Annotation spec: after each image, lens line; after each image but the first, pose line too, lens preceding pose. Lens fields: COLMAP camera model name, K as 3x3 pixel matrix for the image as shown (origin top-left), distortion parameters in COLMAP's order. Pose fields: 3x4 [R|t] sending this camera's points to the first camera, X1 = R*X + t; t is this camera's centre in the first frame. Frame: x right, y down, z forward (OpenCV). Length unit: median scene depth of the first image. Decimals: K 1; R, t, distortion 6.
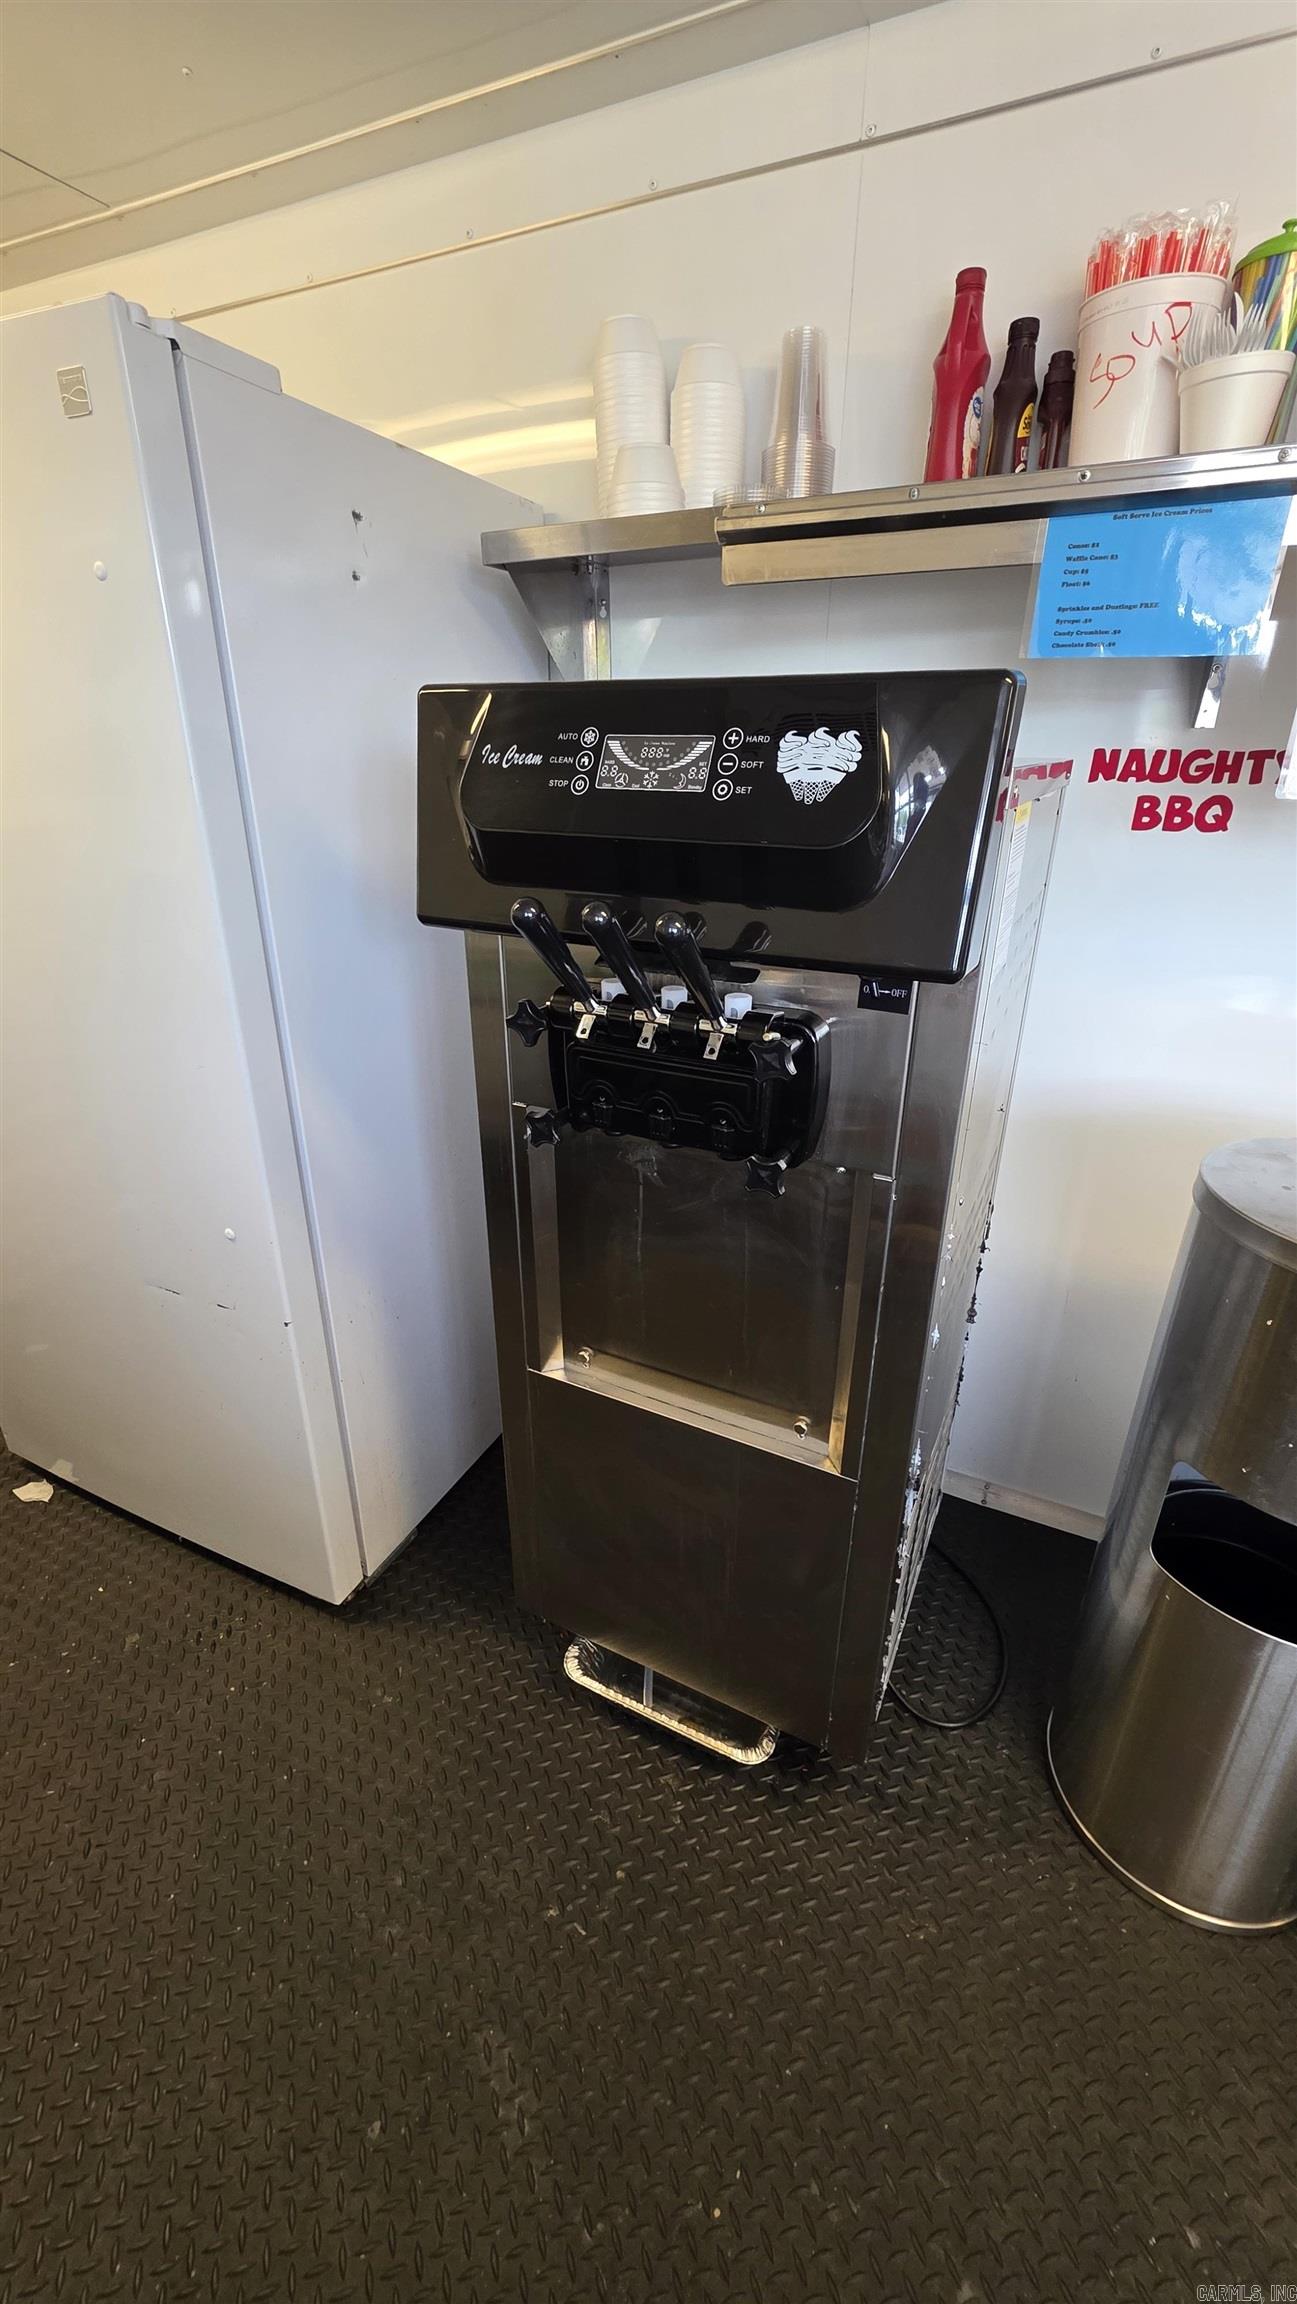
lens RADIAL K [[923.3, 0, 649.3], [0, 923.3, 1145.8], [0, 0, 1]] dist [0.003958, 0.000303]
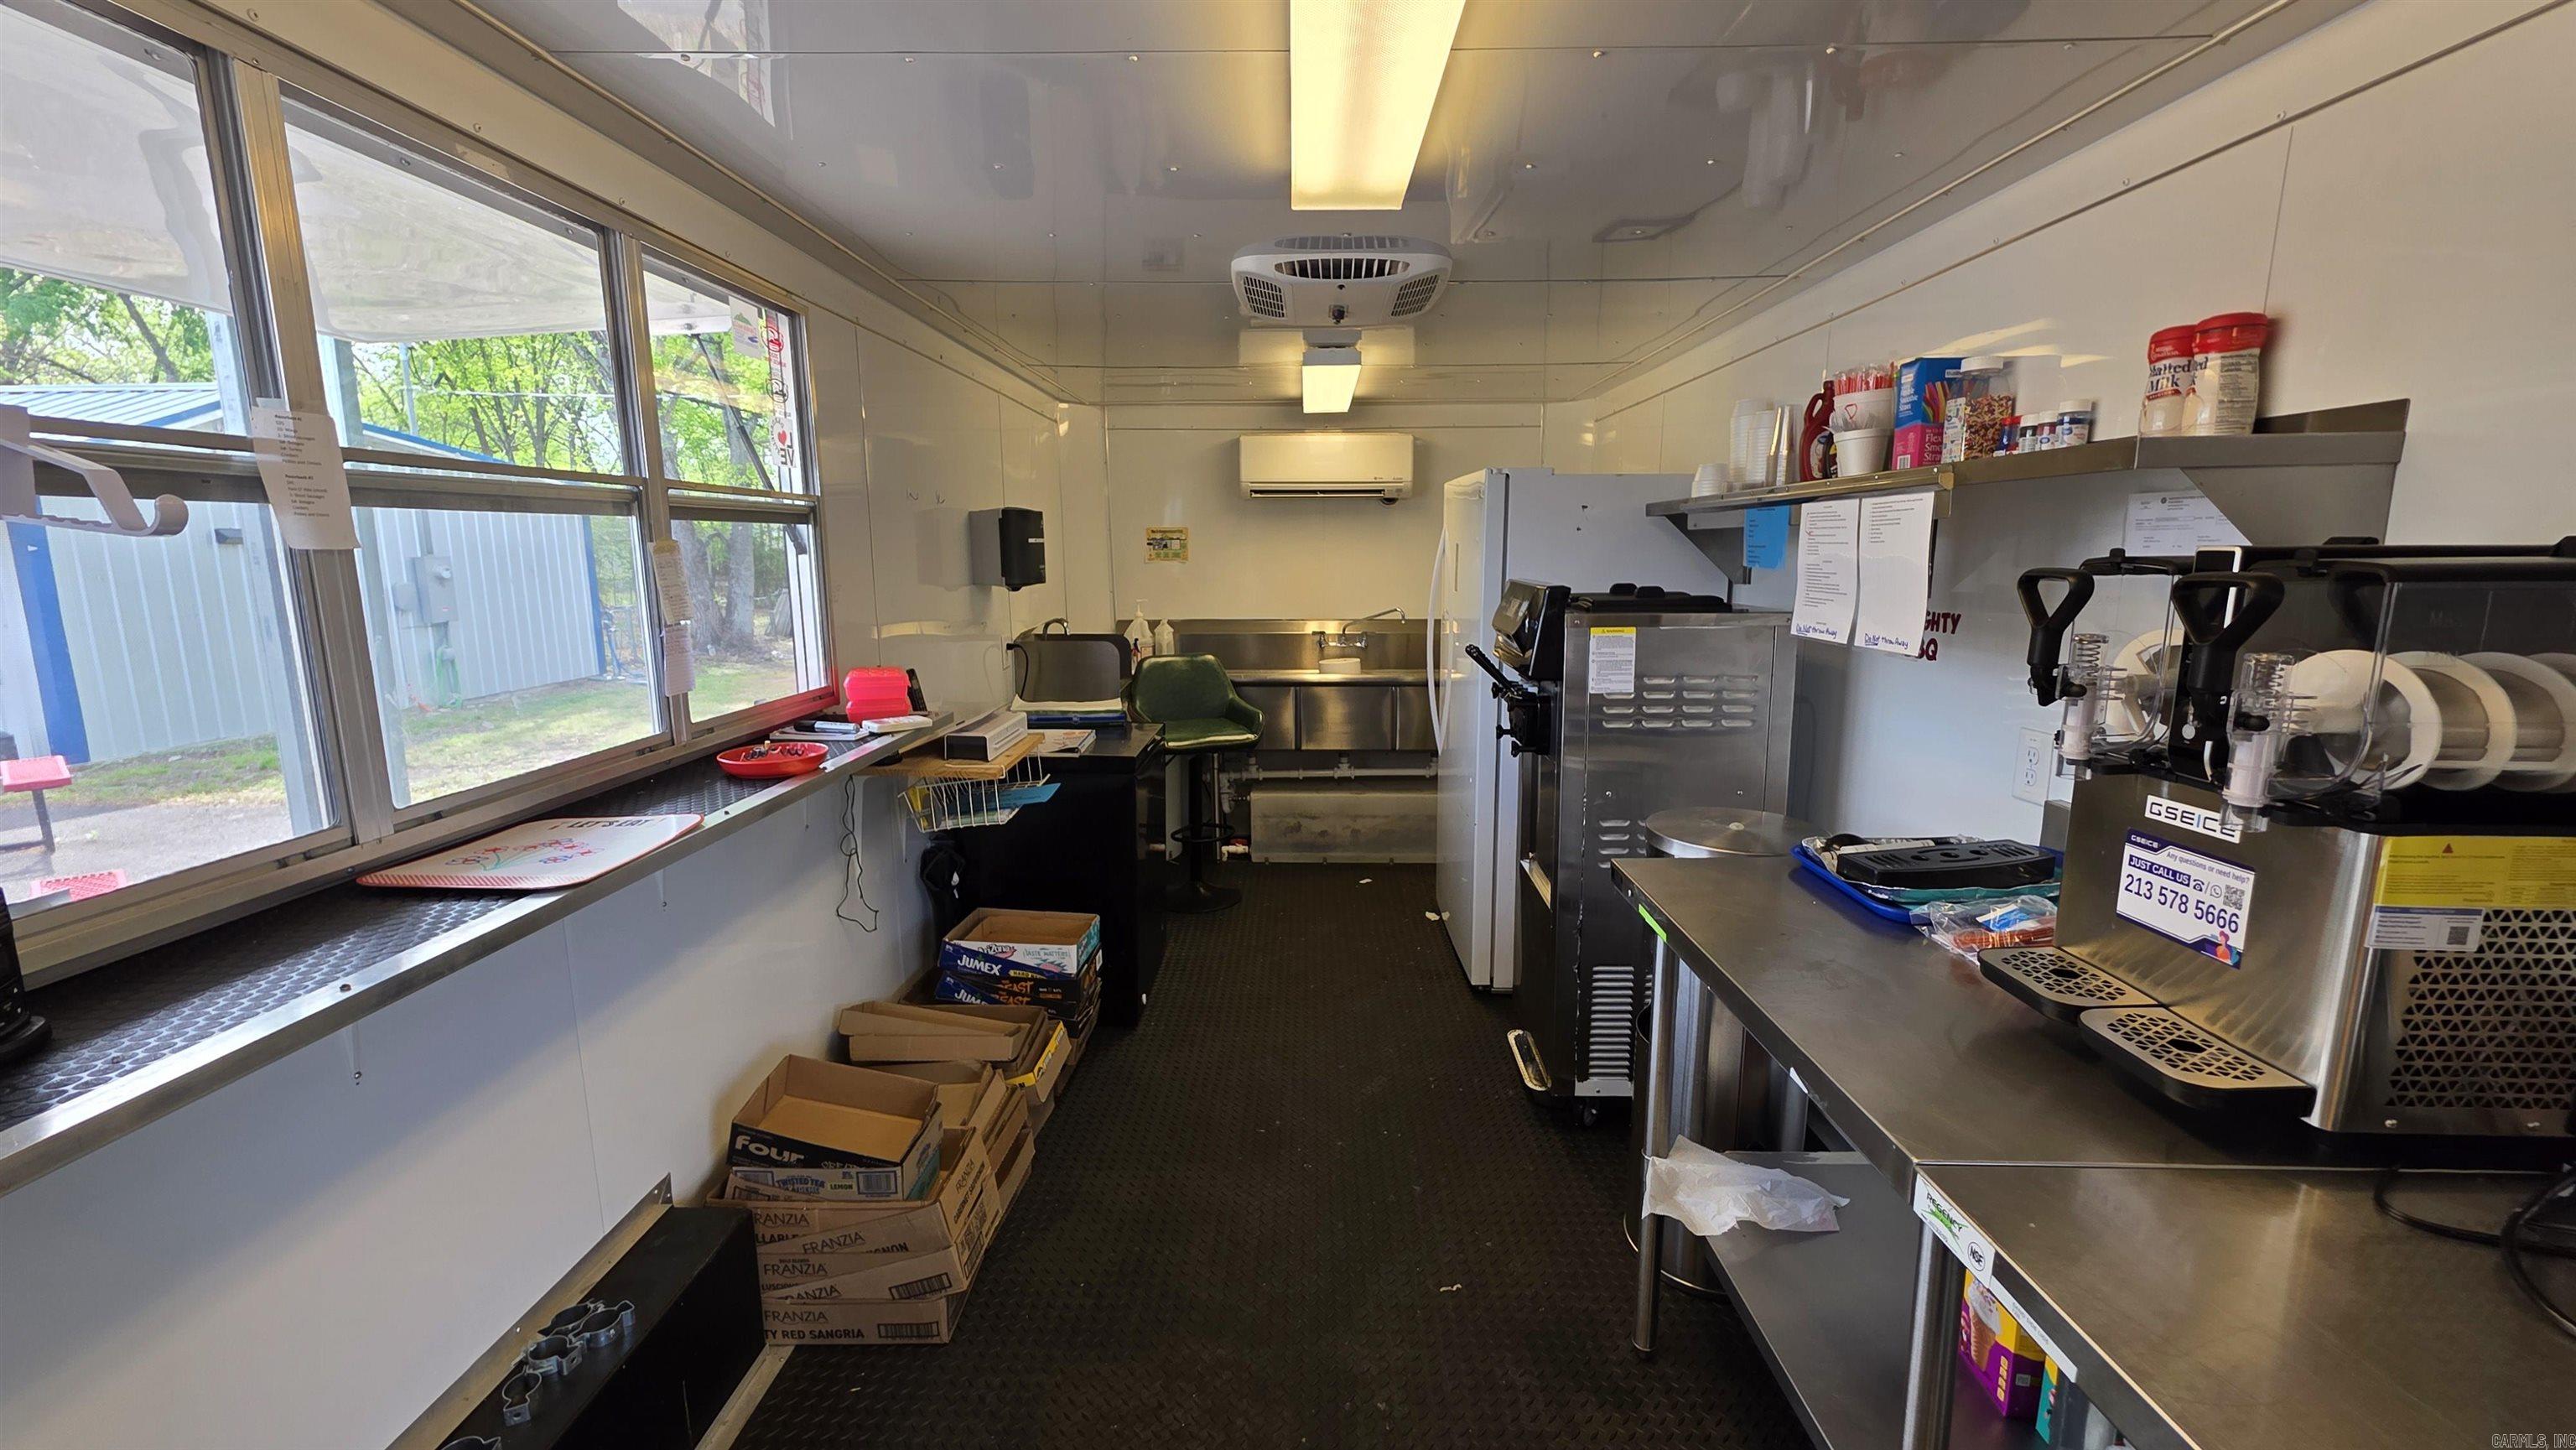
lens RADIAL K [[1032.4, 0, 1277.4], [0, 1032.4, 717.5], [0, 0, 1]] dist [0.003958, 0.000303]
pose [[0.412722, 0.138898, -0.900204, 1.734421], [-0.355250, 0.934585, -0.018671, 0.171240], [0.838724, 0.327503, 0.435067, -0.641687]]
